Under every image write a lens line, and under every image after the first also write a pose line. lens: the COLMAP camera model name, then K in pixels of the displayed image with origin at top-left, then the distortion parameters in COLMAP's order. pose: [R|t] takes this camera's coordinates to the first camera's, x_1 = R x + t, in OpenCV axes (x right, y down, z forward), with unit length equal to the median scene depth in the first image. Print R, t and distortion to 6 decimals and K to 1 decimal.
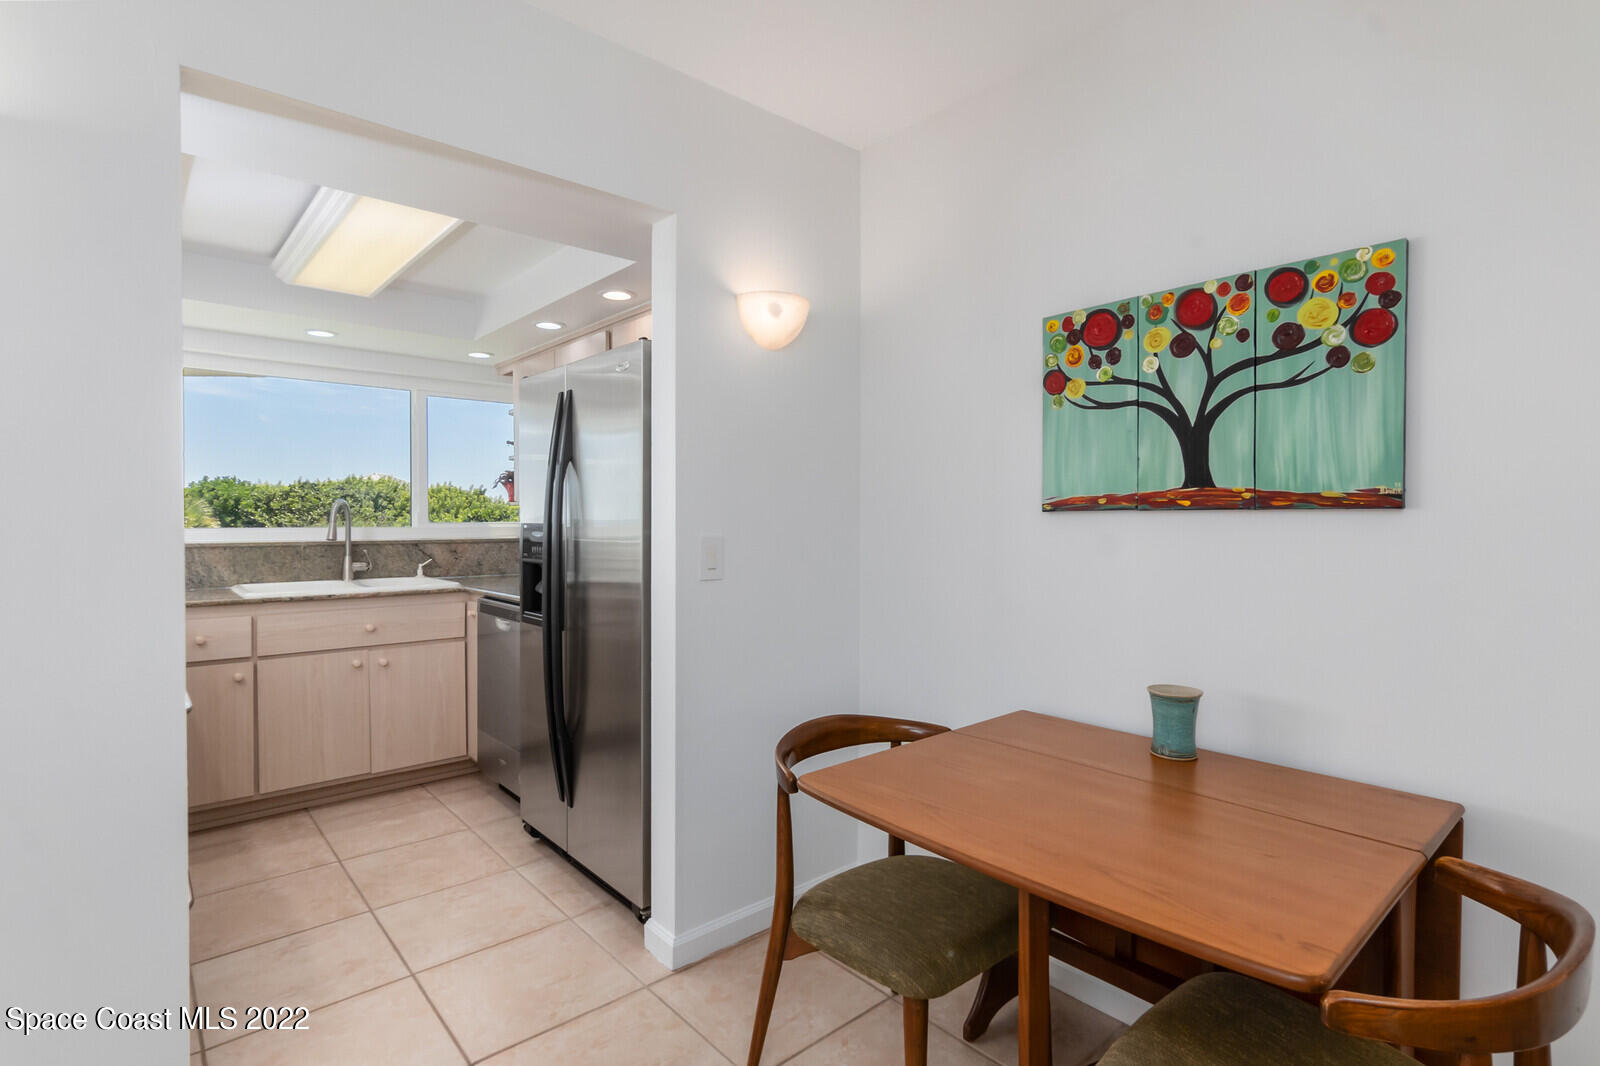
lens RADIAL K [[774.4, 0, 796.7], [0, 774.4, 527.1], [0, 0, 1]] dist [0.002005, 0.000312]
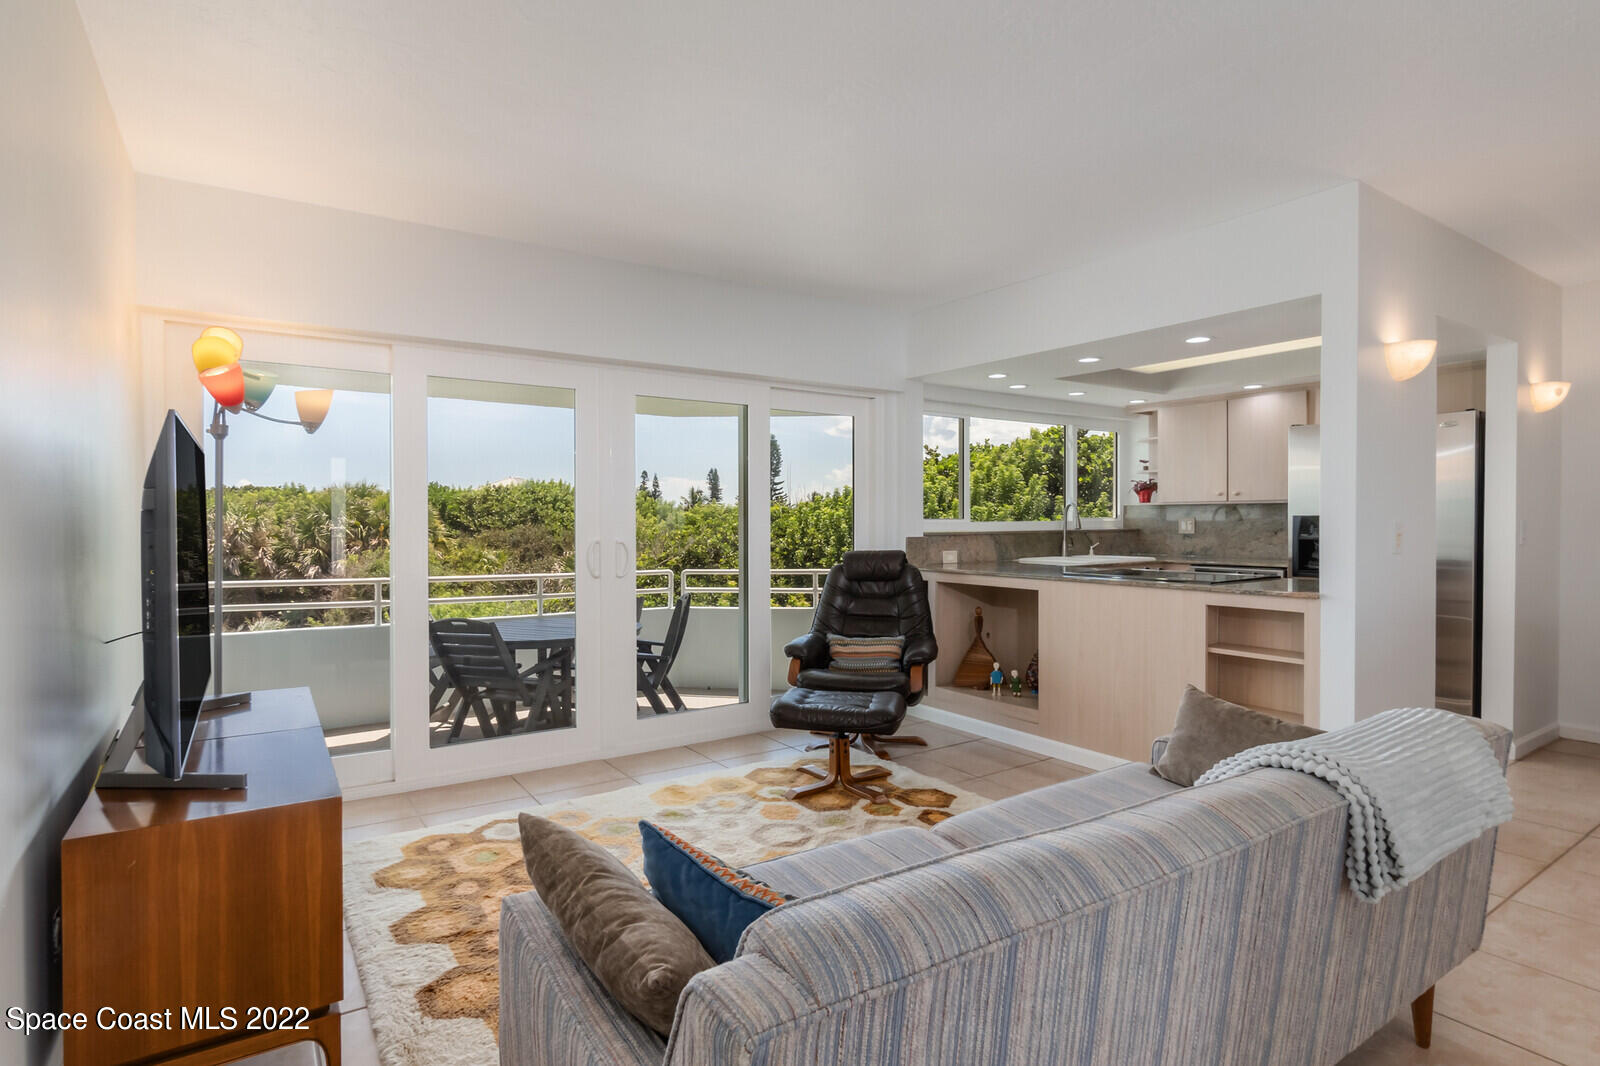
lens RADIAL K [[819.8, 0, 801.2], [0, 819.8, 530.7], [0, 0, 1]] dist [-0.013782, 0.004682]
pose [[0.992532, -0.004739, -0.121896, -0.954257], [0.005144, 0.999982, 0.003008, 0.012537], [0.121880, -0.003613, 0.992538, -0.655228]]
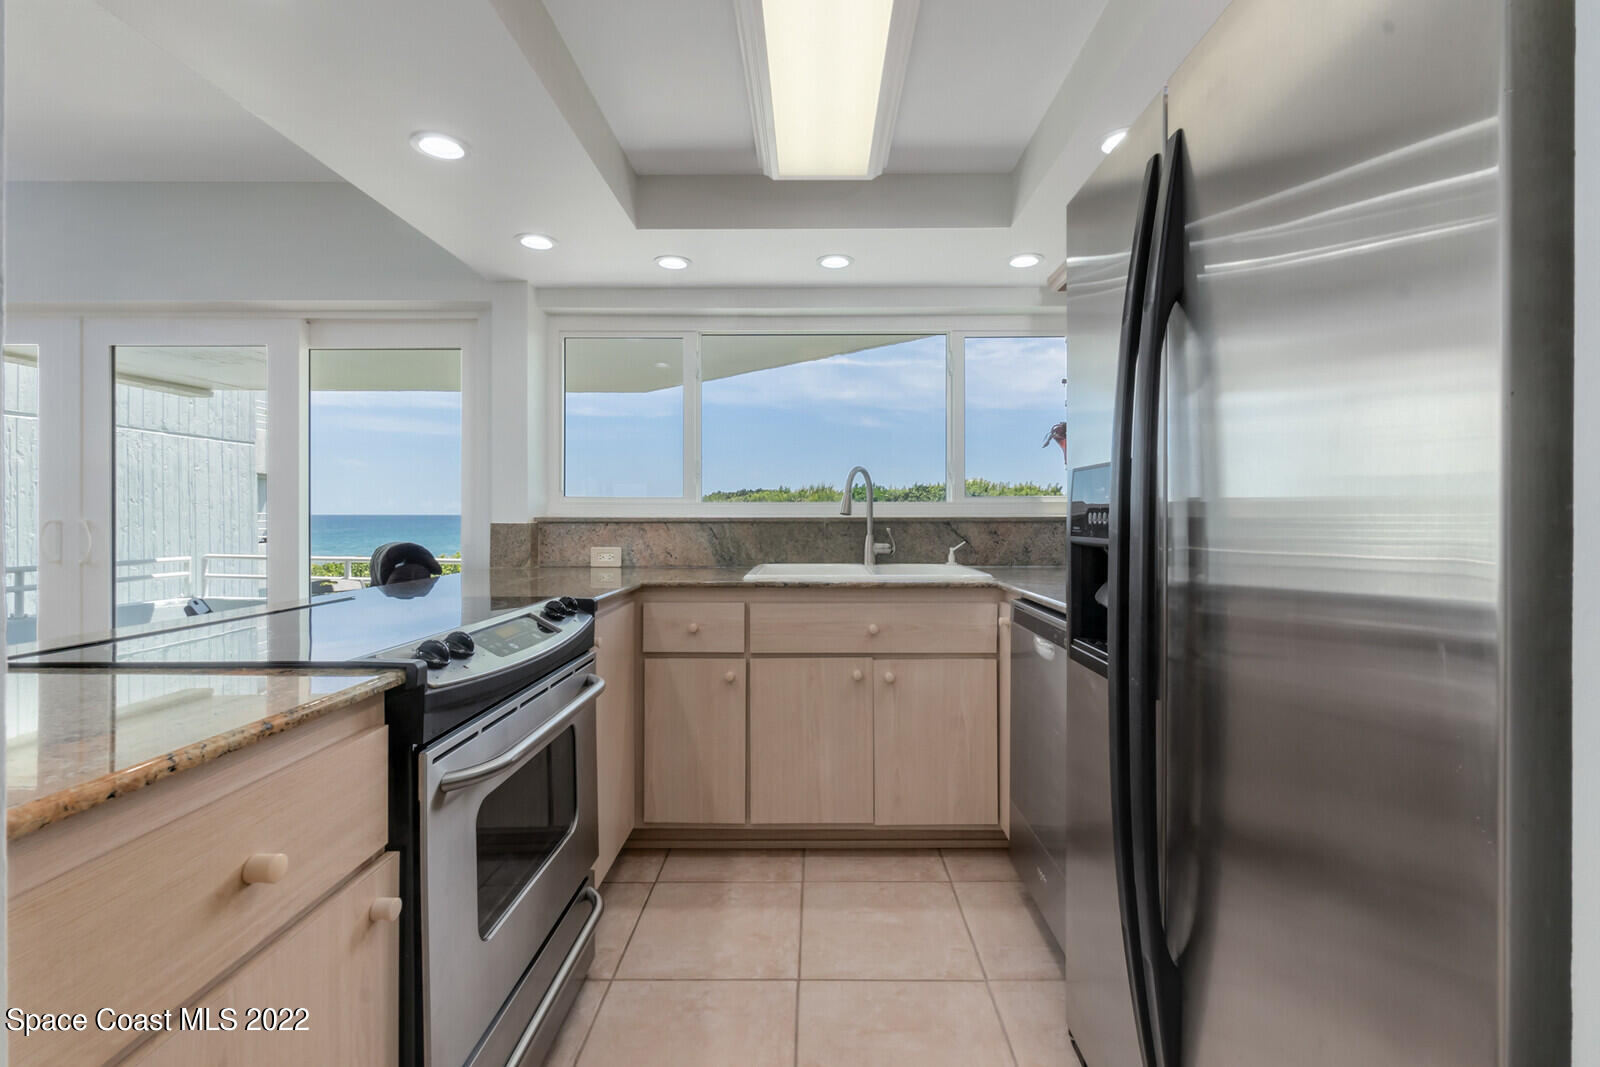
lens RADIAL K [[710.5, 0, 810.2], [0, 710.5, 521.6], [0, 0, 1]] dist [0.003276, -0.000122]
pose [[0.748679, 0.003279, -0.662924, -0.134980], [-0.005229, 0.999986, -0.000958, 0.025602], [0.662912, 0.004184, 0.748686, 0.422139]]
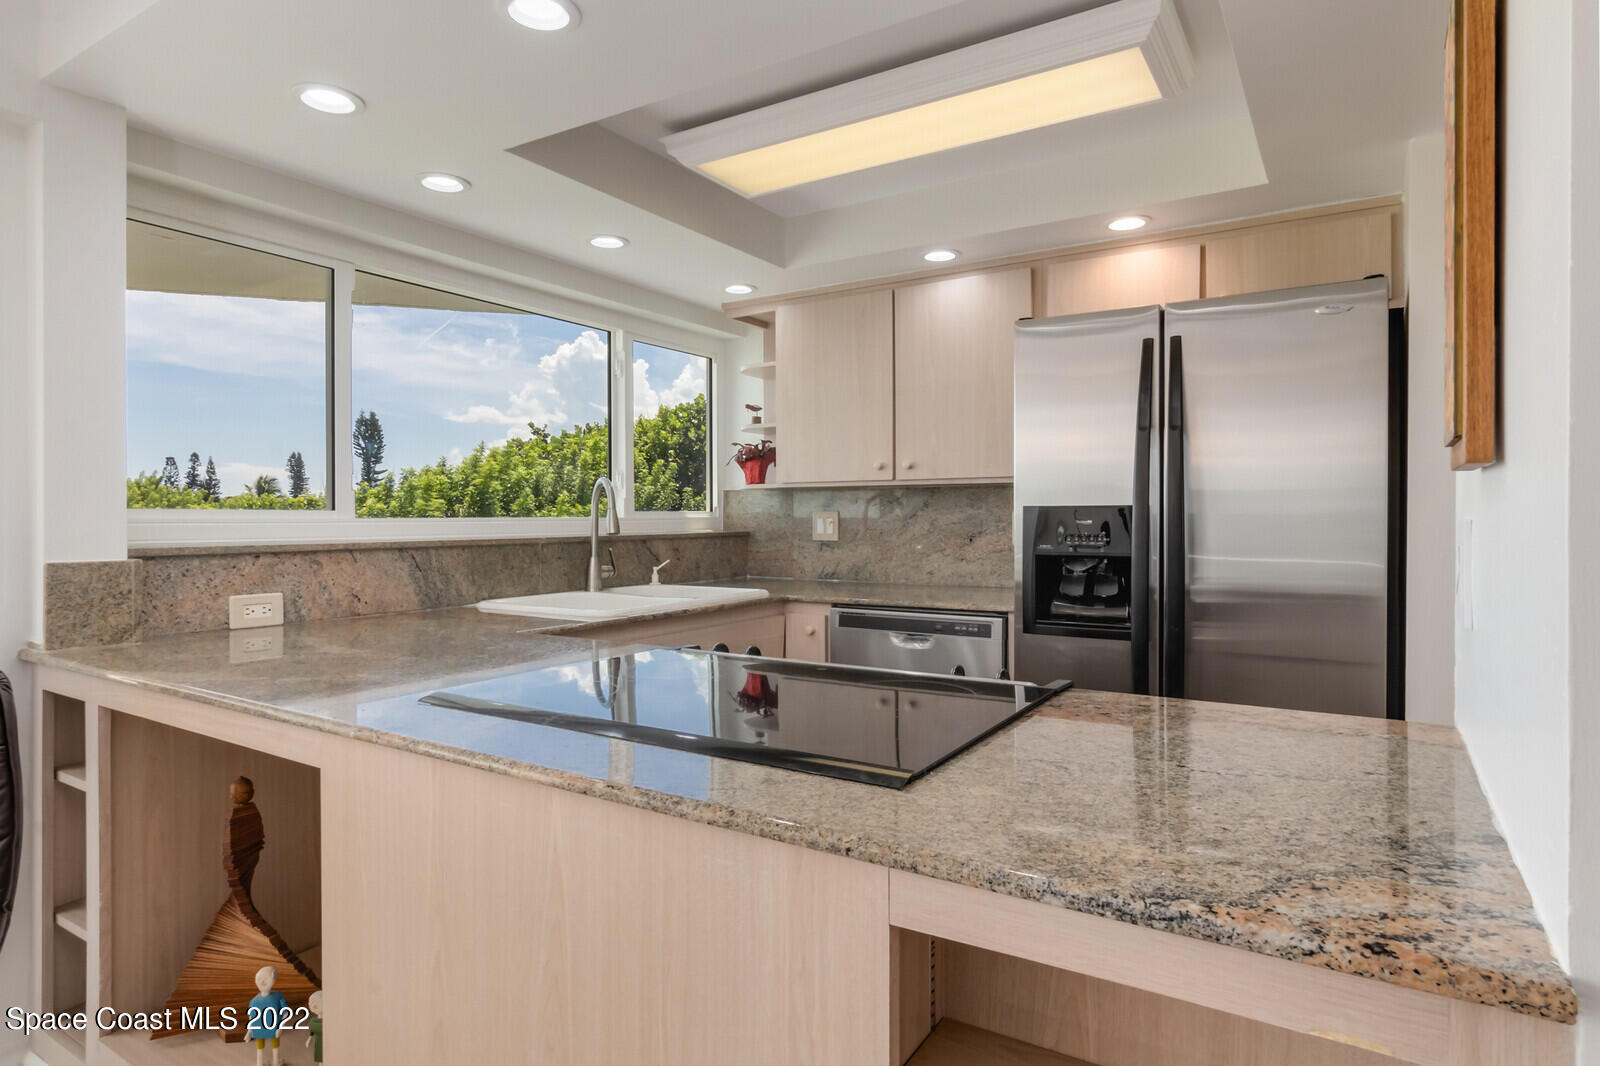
lens RADIAL K [[889.2, 0, 809.1], [0, 889.2, 524.0], [0, 0, 1]] dist [-0.005208, -0.000705]
pose [[0.957682, -0.006089, 0.287766, -0.672155], [0.006460, 0.999979, -0.000340, 0.008877], [-0.287757, 0.002185, 0.957701, 0.173038]]
